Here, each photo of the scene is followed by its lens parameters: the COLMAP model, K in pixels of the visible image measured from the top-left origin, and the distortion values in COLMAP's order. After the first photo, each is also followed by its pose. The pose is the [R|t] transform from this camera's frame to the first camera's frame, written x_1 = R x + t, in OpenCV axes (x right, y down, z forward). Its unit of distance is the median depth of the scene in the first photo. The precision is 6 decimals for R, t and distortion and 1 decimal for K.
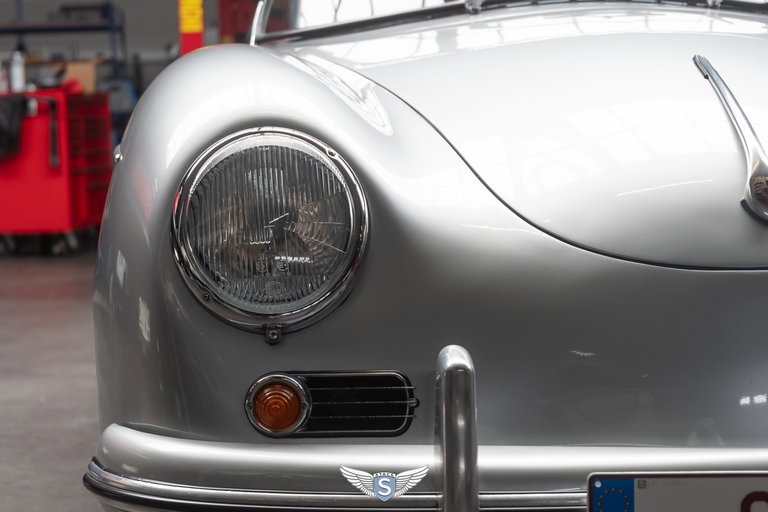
lens RADIAL K [[1758.8, 0, 363.6], [0, 1758.8, 255.7], [0, 0, 1]] dist [0.045684, -0.074167]
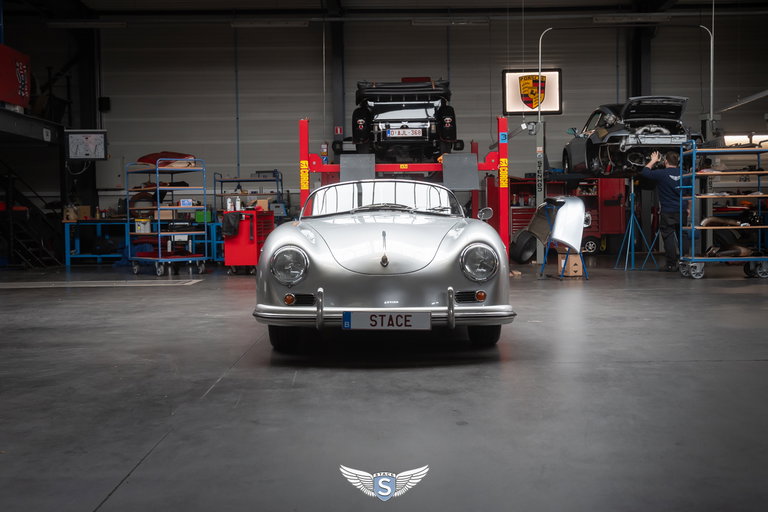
lens RADIAL K [[870.6, 0, 384.0], [0, 870.6, 256.0], [0, 0, 1]] dist [0.006214, 0.013639]
pose [[0.999594, 0.015186, -0.024126, 0.269883], [-0.015813, 0.999537, -0.026003, 0.016595], [0.023720, 0.026374, 0.999371, -1.466092]]
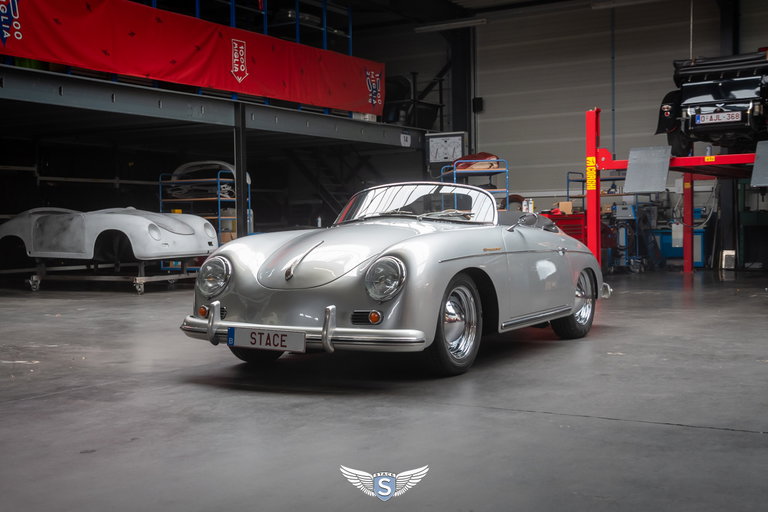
lens RADIAL K [[947.6, 0, 384.0], [0, 947.6, 256.0], [0, 0, 1]] dist [0.012476, 0.016307]
pose [[0.846475, 0.027080, -0.531740, 1.688720], [-0.041959, 0.998993, -0.015919, -0.049993], [0.530773, 0.035786, 0.846758, -0.962737]]
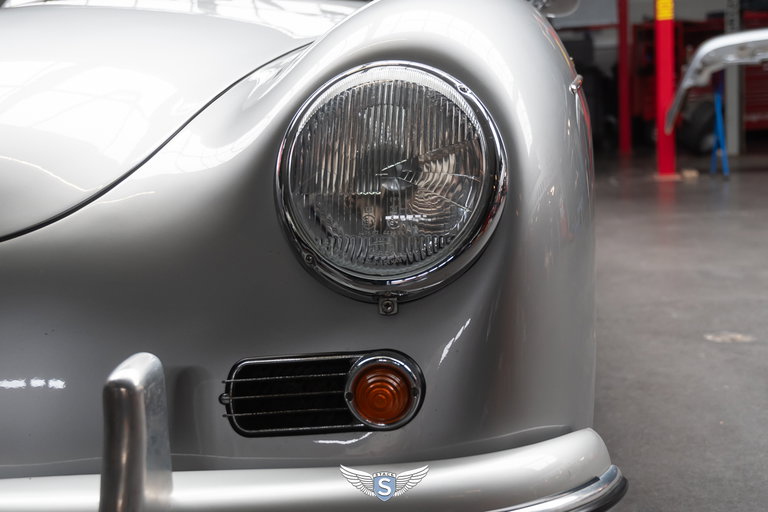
lens RADIAL K [[1070.9, 0, 384.0], [0, 1070.9, 256.0], [0, 0, 1]] dist [0.007169, -0.000233]
pose [[0.987650, -0.000870, -0.156676, 0.552316], [0.011982, 0.997476, 0.069991, -0.030777], [0.156219, -0.071004, 0.985167, 0.483103]]
